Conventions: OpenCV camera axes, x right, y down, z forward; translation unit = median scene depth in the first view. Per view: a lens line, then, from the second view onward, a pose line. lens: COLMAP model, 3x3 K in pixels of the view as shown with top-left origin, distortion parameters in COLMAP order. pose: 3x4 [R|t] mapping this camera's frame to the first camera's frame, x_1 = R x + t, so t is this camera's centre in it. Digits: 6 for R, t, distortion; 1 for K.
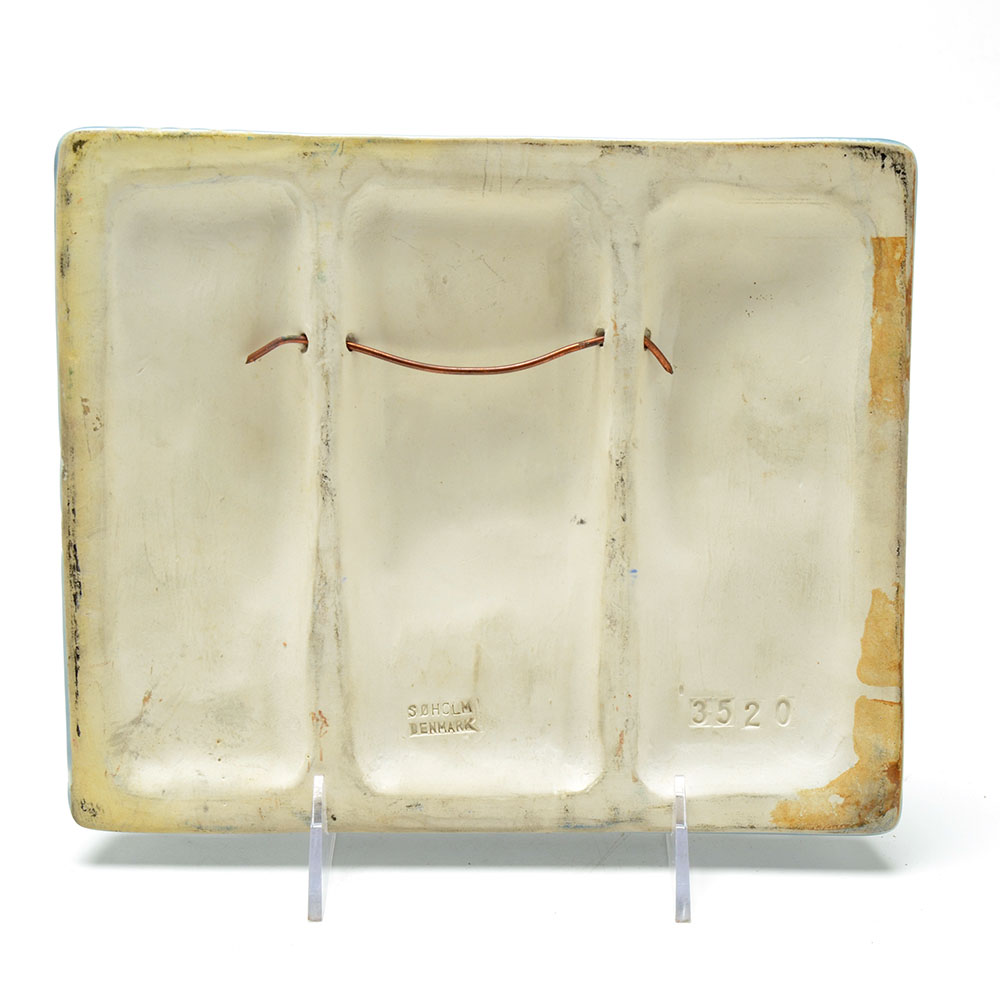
lens RADIAL K [[2166.2, 0, 500.0], [0, 2166.2, 500.0], [0, 0, 1]] dist [-0.011341, -0.118639]
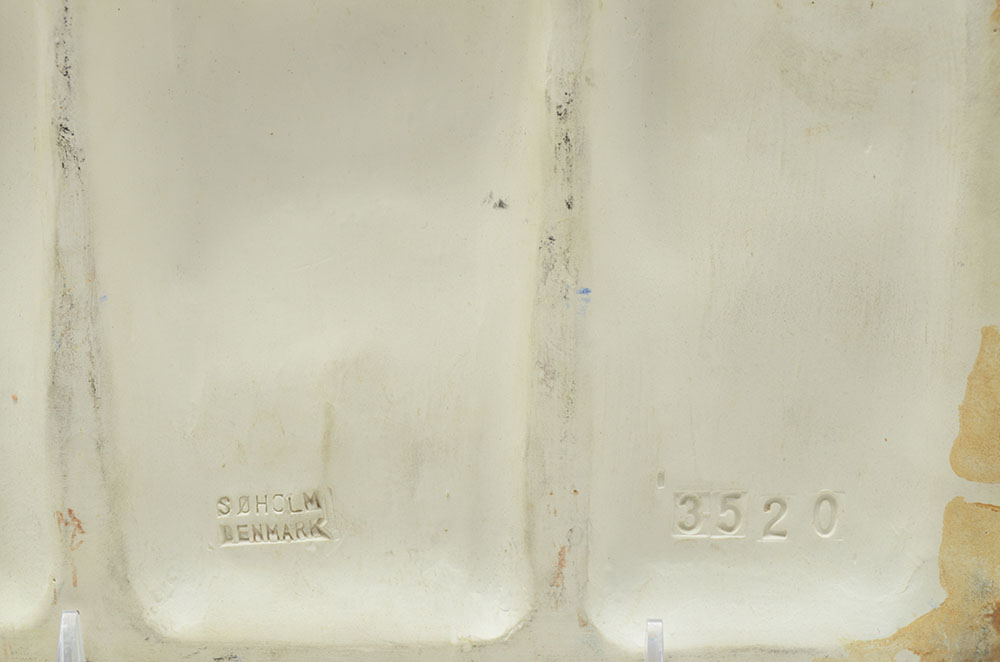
lens RADIAL K [[2167.4, 0, 500.0], [0, 2167.4, 331.0], [0, 0, 1]] dist [-0.016313, -0.071041]
pose [[0.999946, 0.010048, 0.002650, 0.036316], [-0.010311, 0.991028, 0.133259, -0.035392], [-0.001287, -0.133279, 0.991078, 0.399701]]
